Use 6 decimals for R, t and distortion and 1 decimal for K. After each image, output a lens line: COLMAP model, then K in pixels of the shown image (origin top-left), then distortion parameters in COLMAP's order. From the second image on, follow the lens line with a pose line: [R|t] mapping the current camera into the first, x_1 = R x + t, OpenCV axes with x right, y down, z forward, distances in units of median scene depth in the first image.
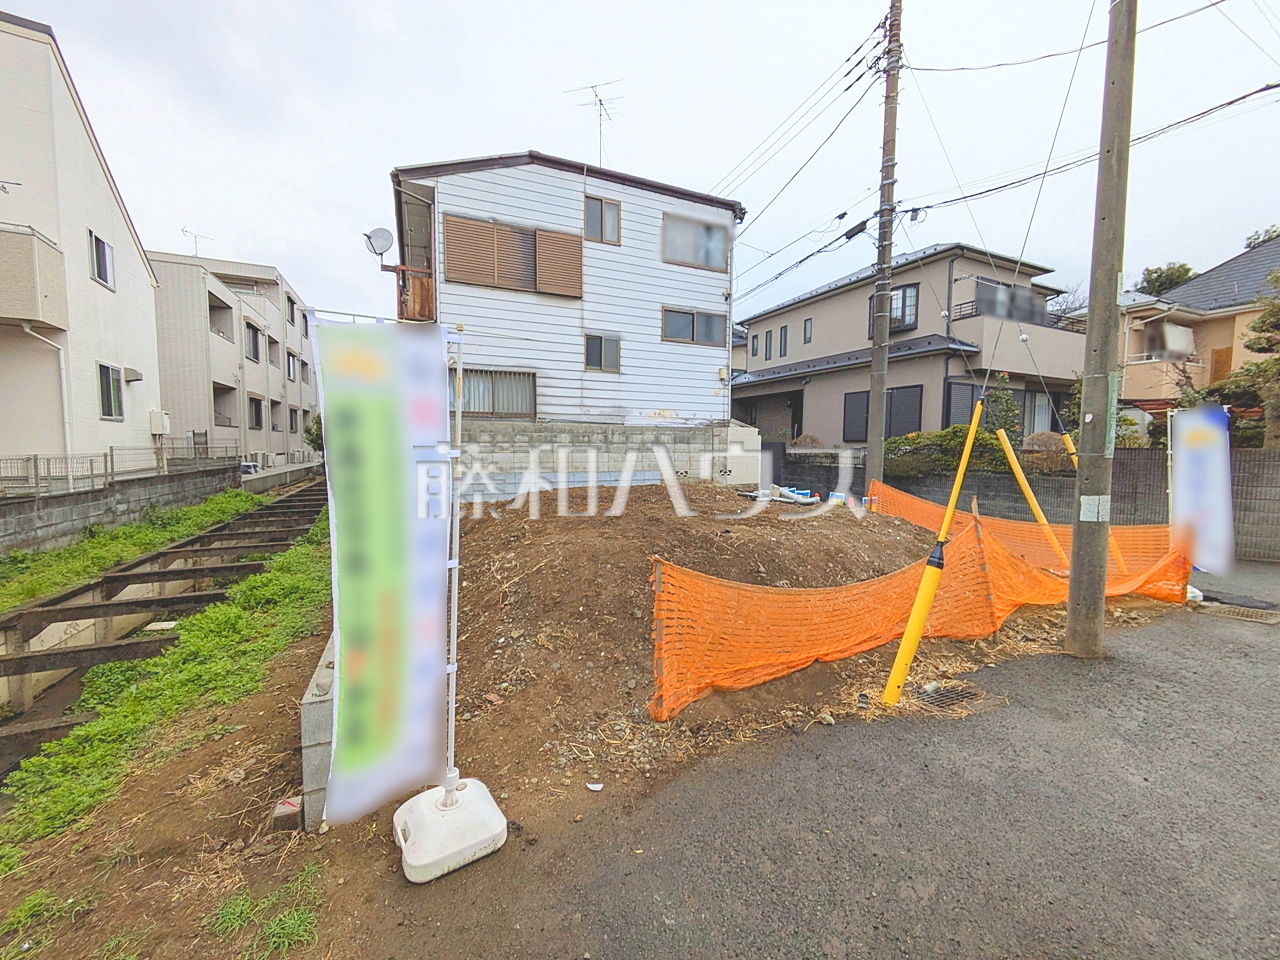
lens RADIAL K [[506.6, 0, 642.0], [0, 506.6, 478.4], [0, 0, 1]] dist [0.001549, 0.000692]
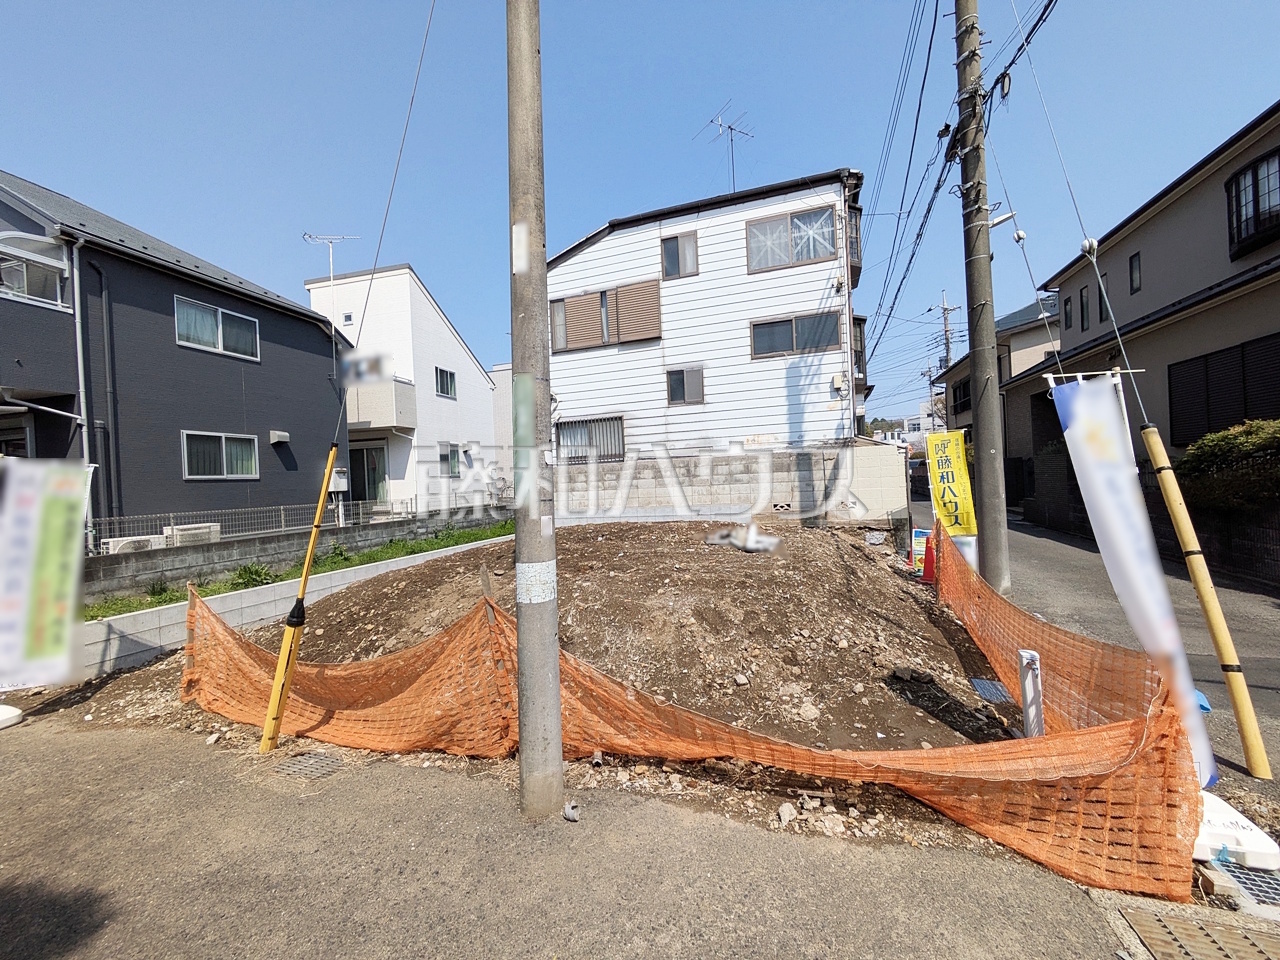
lens RADIAL K [[507.7, 0, 642.5], [0, 507.7, 479.3], [0, 0, 1]] dist [0.002105, 0.000538]
pose [[0.726935, -0.042245, -0.685406, 0.541058], [0.008223, 0.998570, -0.052826, -0.013542], [0.686657, 0.032765, 0.726242, 0.231570]]
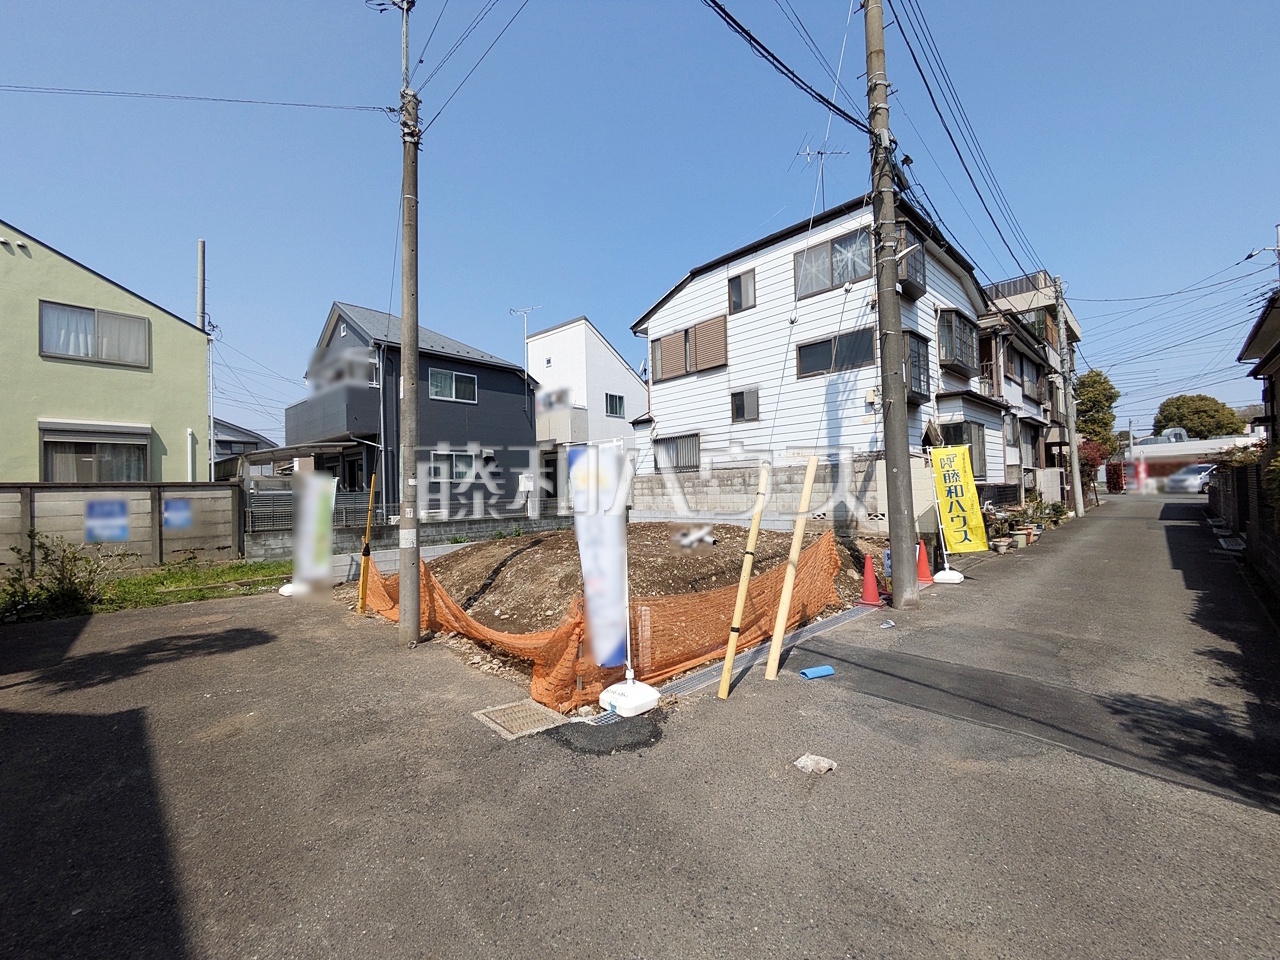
lens RADIAL K [[507.7, 0, 642.5], [0, 507.7, 479.3], [0, 0, 1]] dist [0.002105, 0.000538]
pose [[0.328708, -0.037124, -0.943702, 0.918049], [-0.030486, 0.998289, -0.049891, -0.020945], [0.943939, 0.045169, 0.327014, 0.429693]]
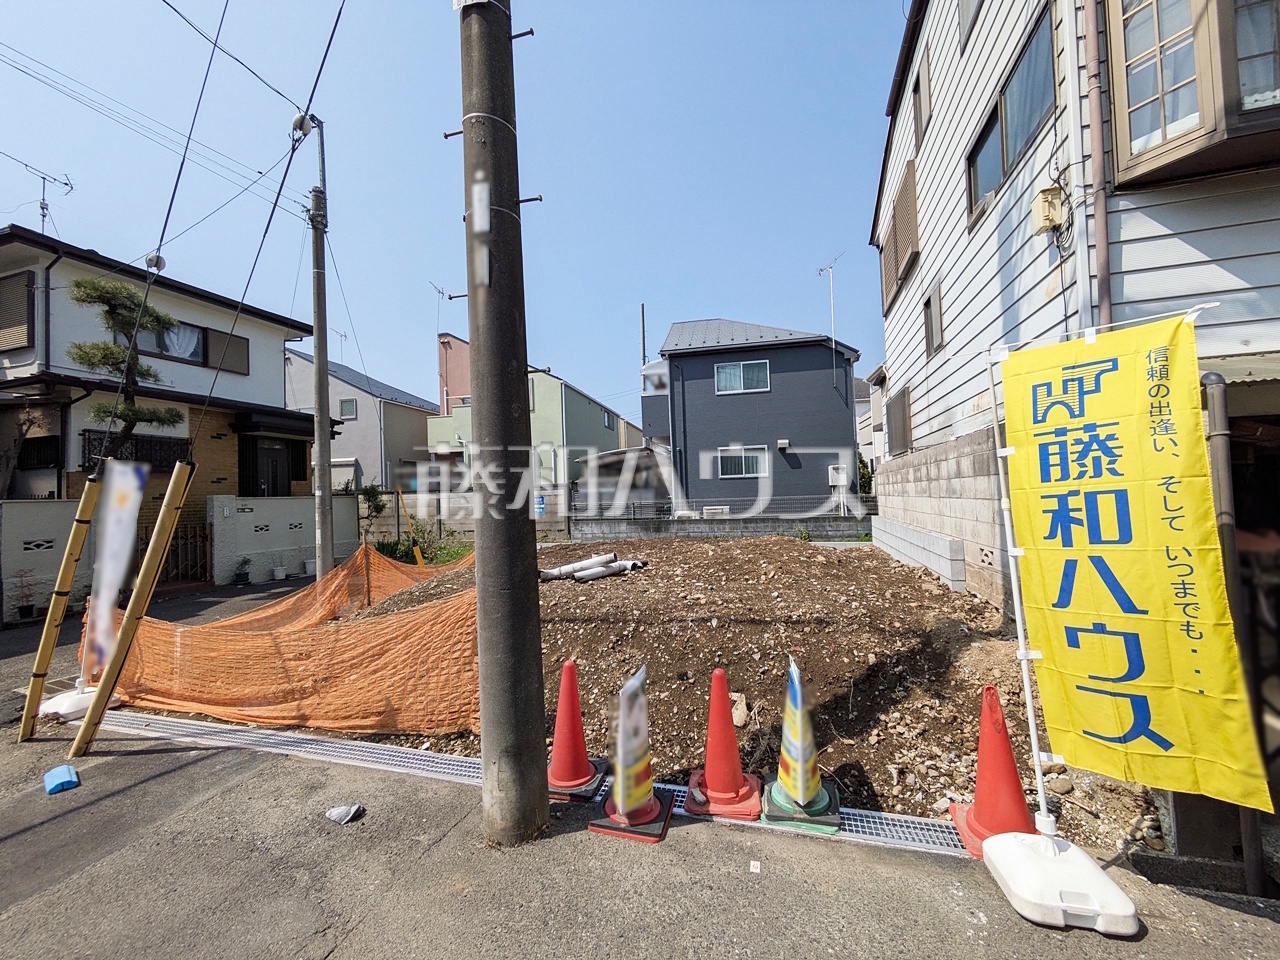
lens RADIAL K [[506.6, 0, 642.0], [0, 506.6, 478.4], [0, 0, 1]] dist [0.001549, 0.000692]
pose [[-0.655634, -0.012678, -0.754973, 0.569971], [-0.020869, 0.999781, 0.001334, -0.066447], [0.754791, 0.016630, -0.655755, 1.144773]]
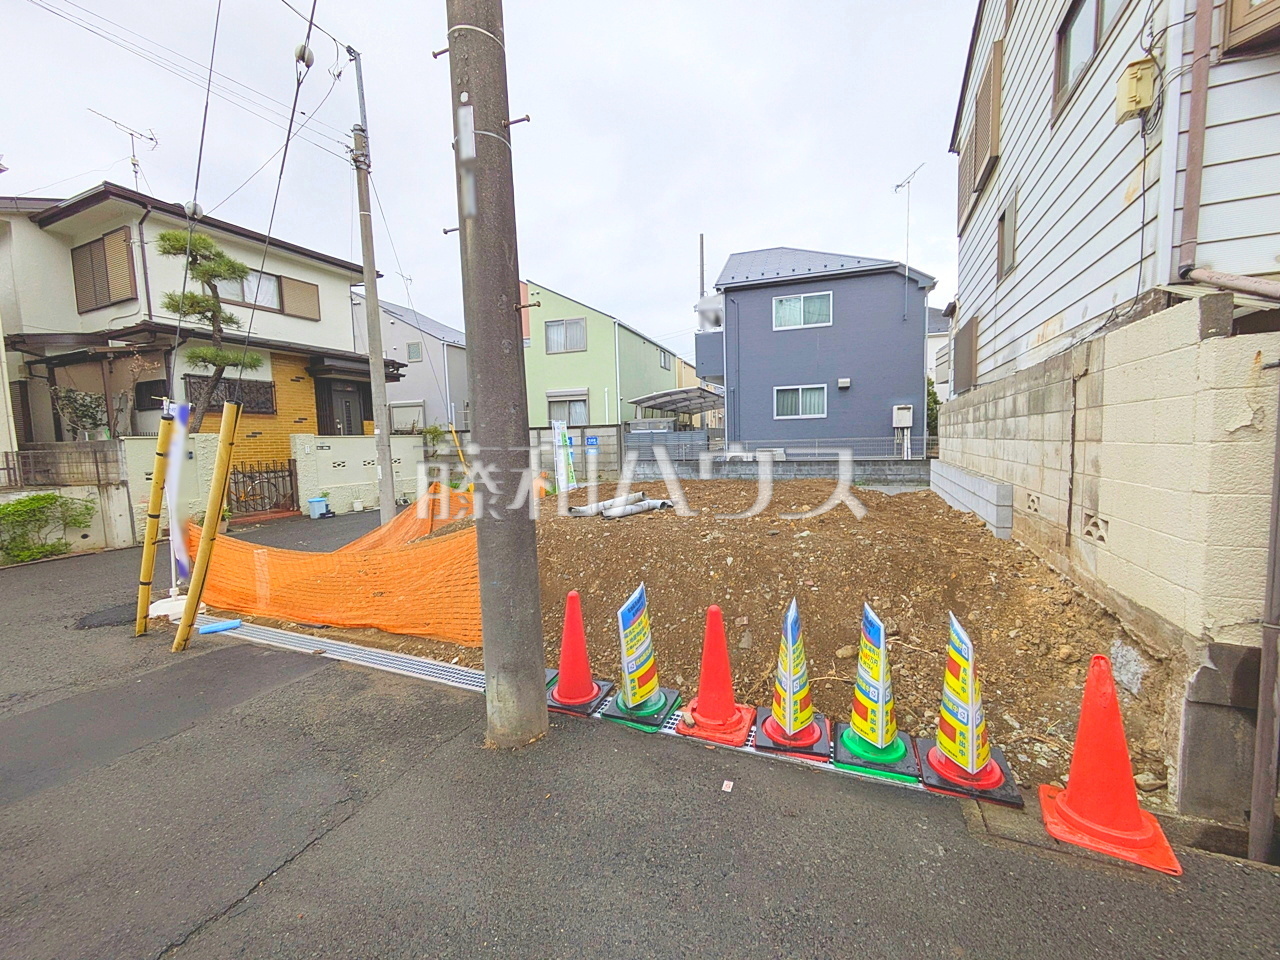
lens RADIAL K [[504.8, 0, 643.2], [0, 504.8, 480.2], [0, 0, 1]] dist [0.000718, 0.000206]
pose [[-0.743781, 0.065743, -0.665183, 0.543903], [-0.021866, 0.992226, 0.122516, -0.064953], [0.668066, 0.105670, -0.736561, 1.168943]]
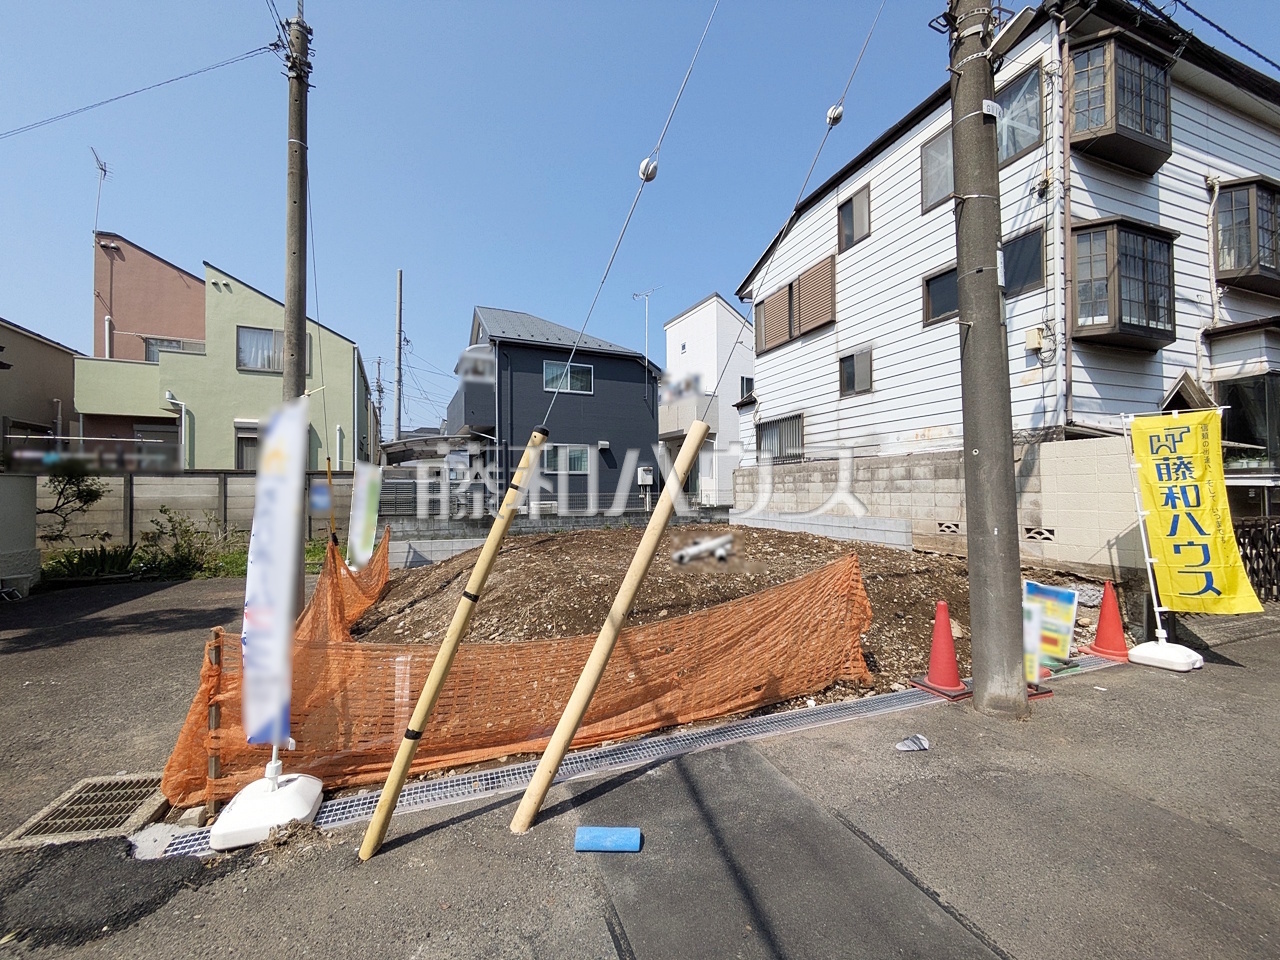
lens RADIAL K [[506.6, 0, 642.0], [0, 506.6, 478.4], [0, 0, 1]] dist [0.001549, 0.000692]
pose [[-0.067223, -0.029373, -0.997306, 0.780791], [-0.058573, 0.997959, -0.025444, -0.033721], [0.996017, 0.056705, -0.068806, 0.728152]]
